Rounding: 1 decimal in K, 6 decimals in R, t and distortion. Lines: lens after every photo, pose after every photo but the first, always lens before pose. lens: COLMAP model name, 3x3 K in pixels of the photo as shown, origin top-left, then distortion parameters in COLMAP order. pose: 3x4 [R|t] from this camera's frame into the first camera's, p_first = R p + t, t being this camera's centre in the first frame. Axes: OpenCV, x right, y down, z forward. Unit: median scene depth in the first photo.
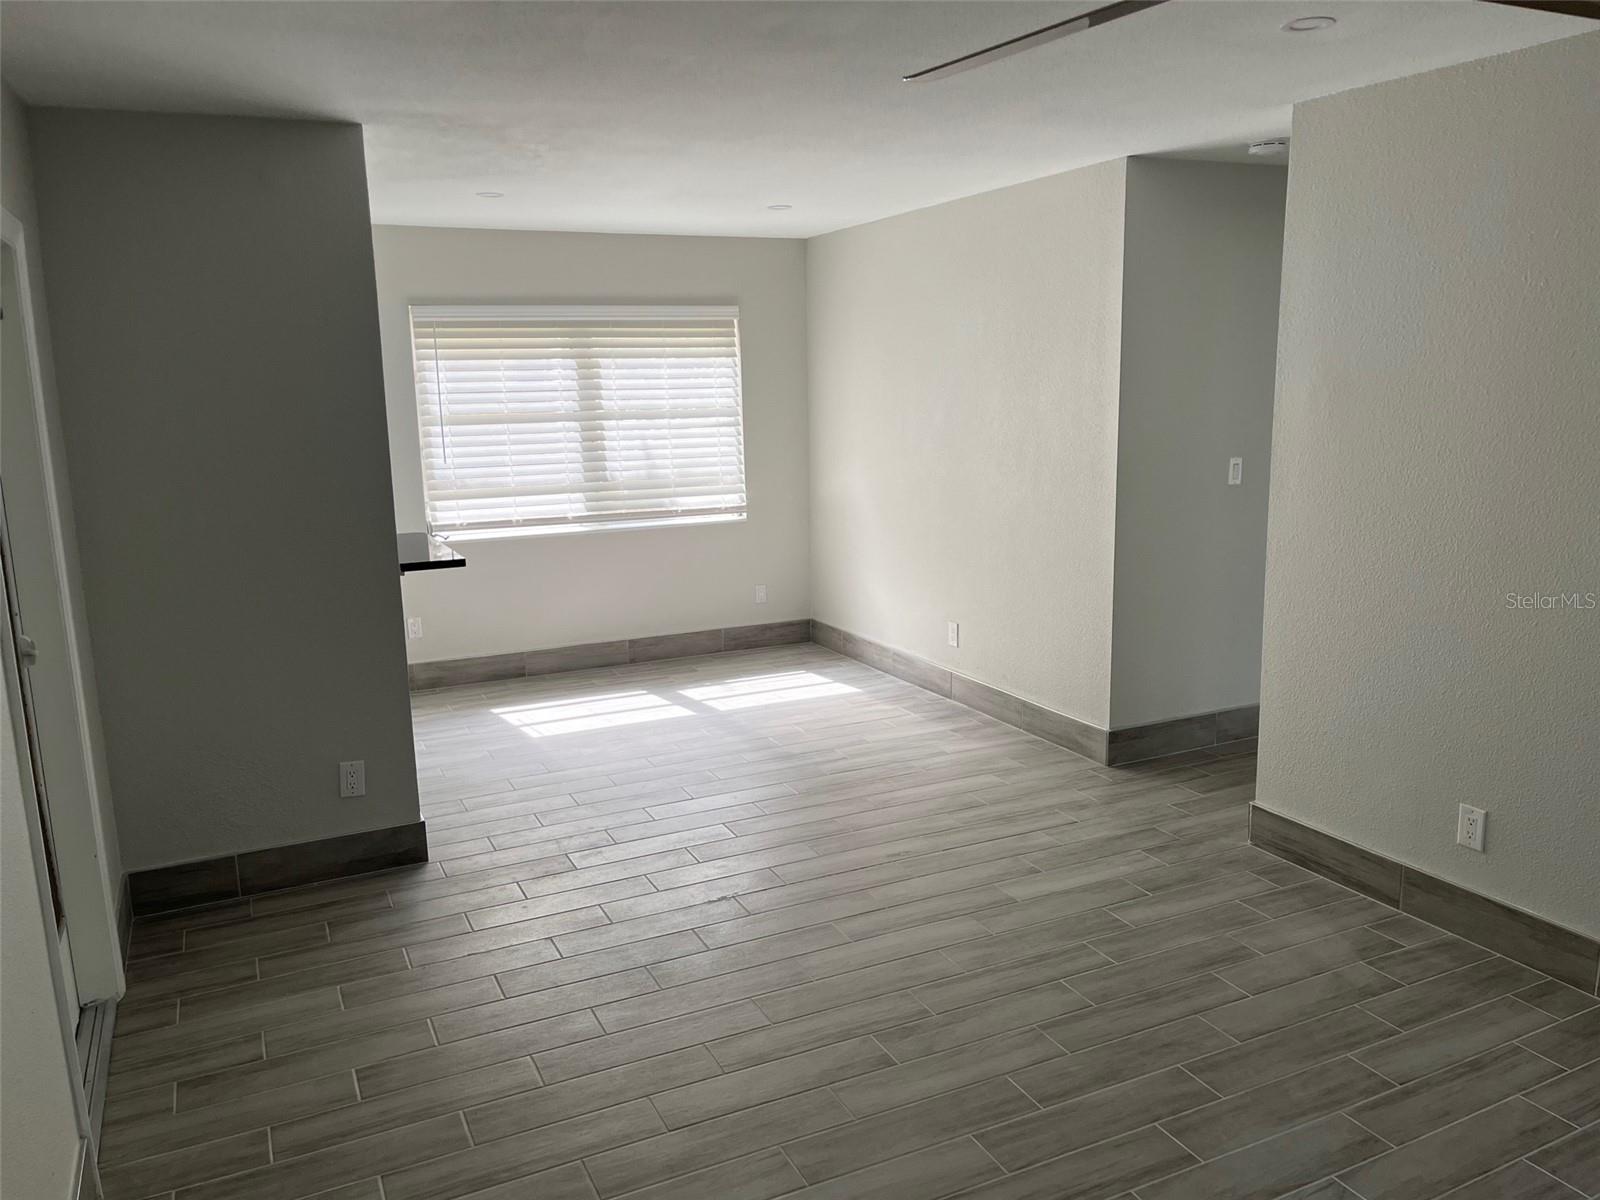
lens RADIAL K [[1209.0, 0, 813.9], [0, 1209.0, 603.3], [0, 0, 1]] dist [0.058489, -0.087527]
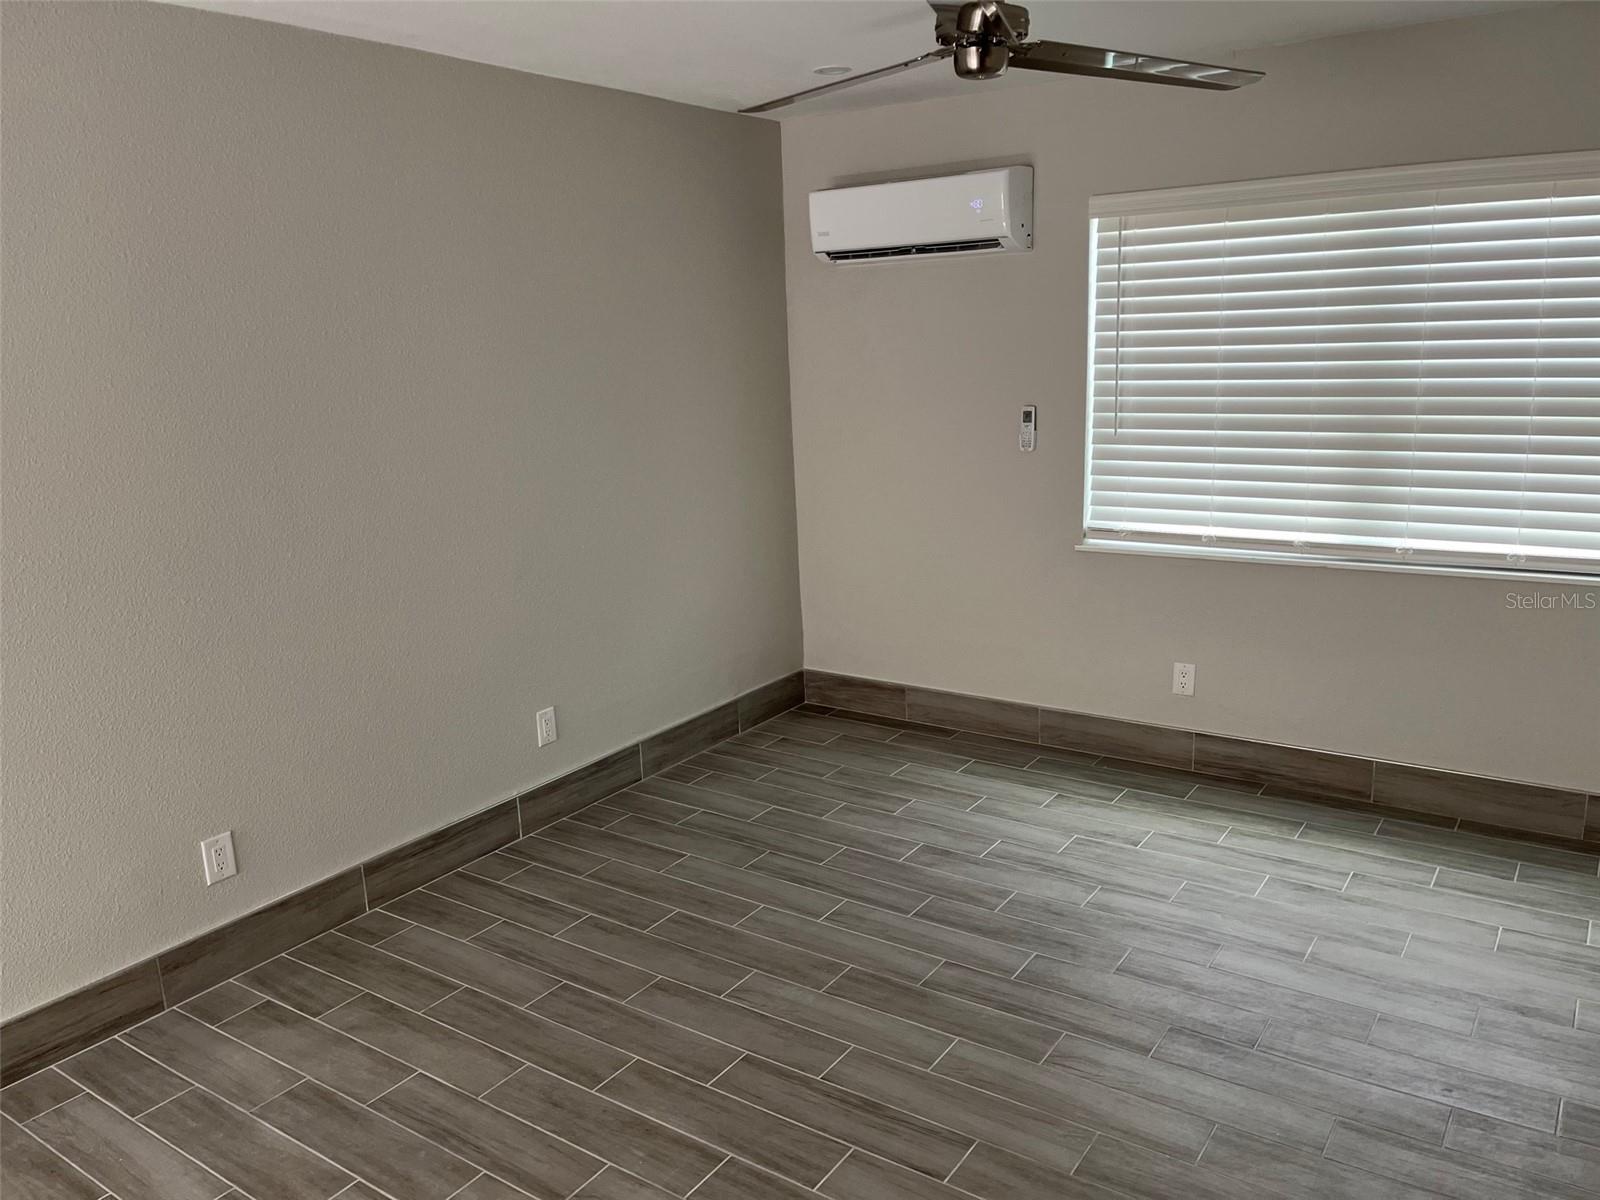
lens RADIAL K [[1209.0, 0, 798.7], [0, 1209.0, 603.6], [0, 0, 1]] dist [0.058489, -0.087527]
pose [[-0.489539, -0.164211, 0.856380, -0.229641], [0.207113, 0.932105, 0.297125, -0.094764], [-0.847027, 0.322822, -0.422292, 0.514419]]
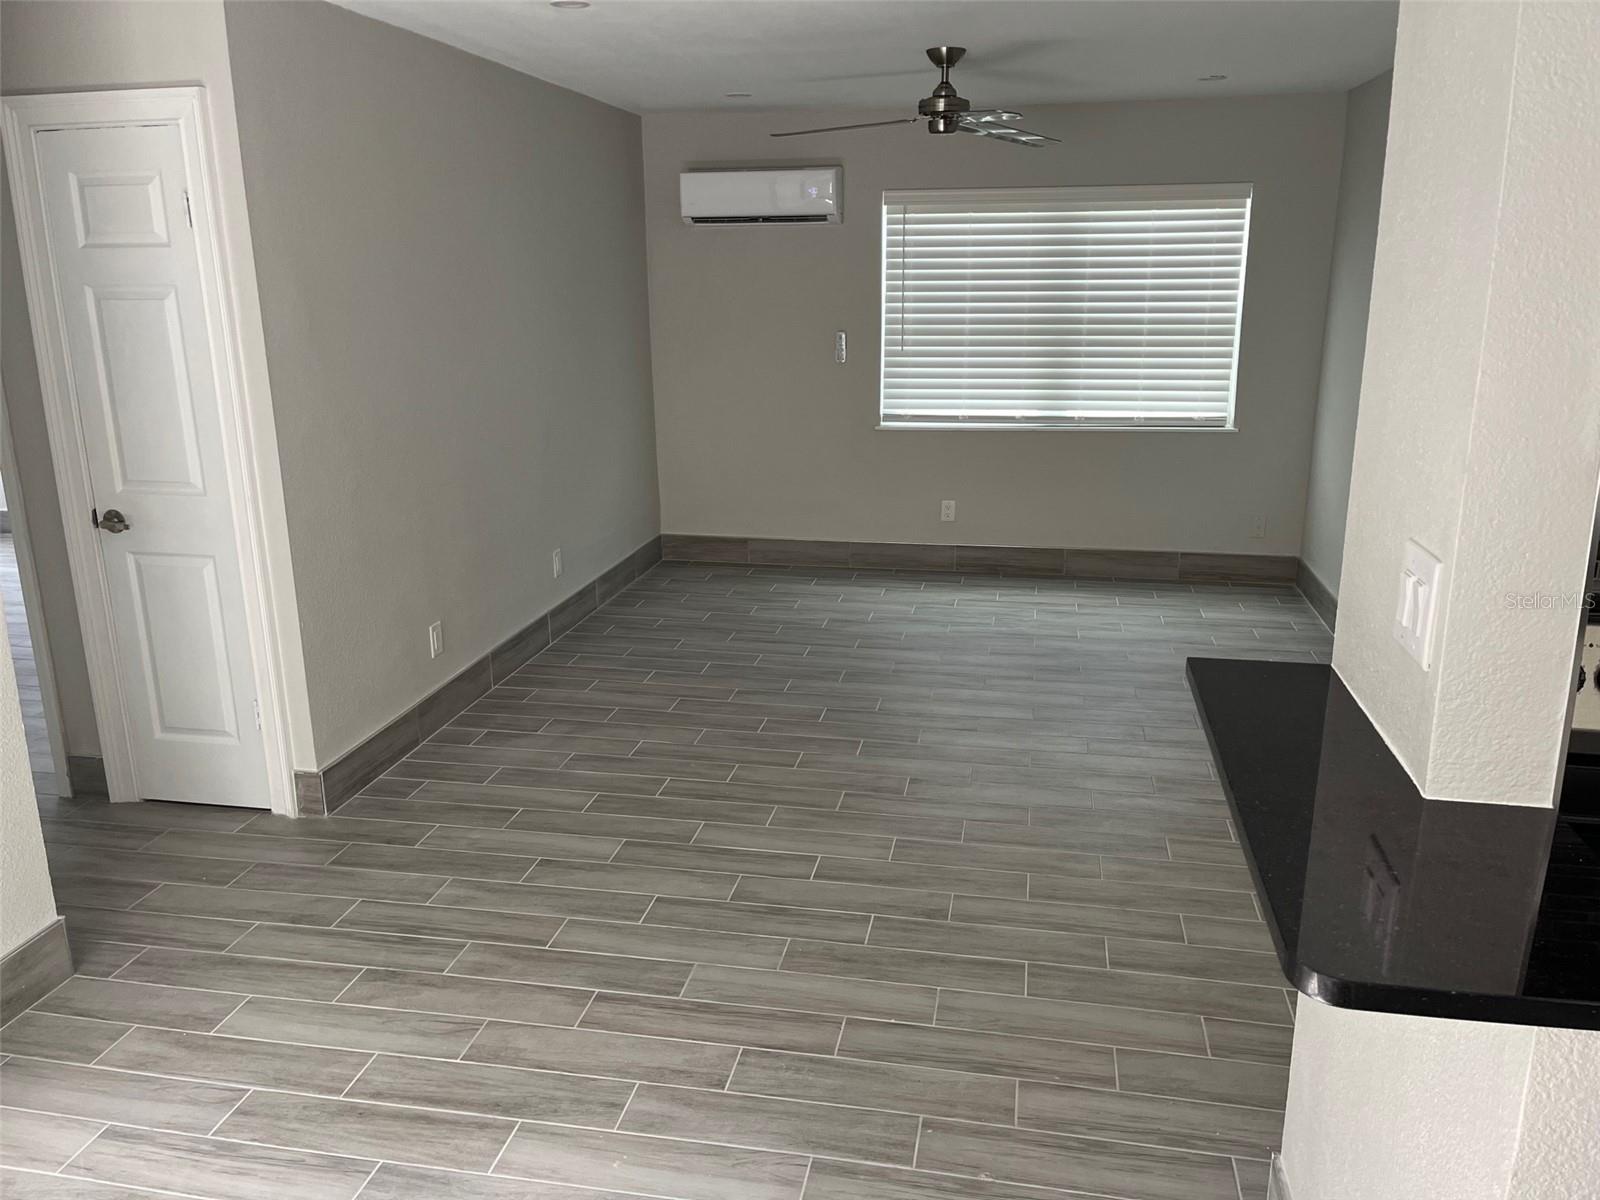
lens RADIAL K [[1209.0, 0, 804.5], [0, 1209.0, 589.7], [0, 0, 1]] dist [0.058489, -0.087527]
pose [[-0.797712, -0.136552, 0.587374, -0.281482], [0.132367, 0.910622, 0.391468, -0.170769], [-0.588331, 0.390027, -0.708339, 0.894275]]
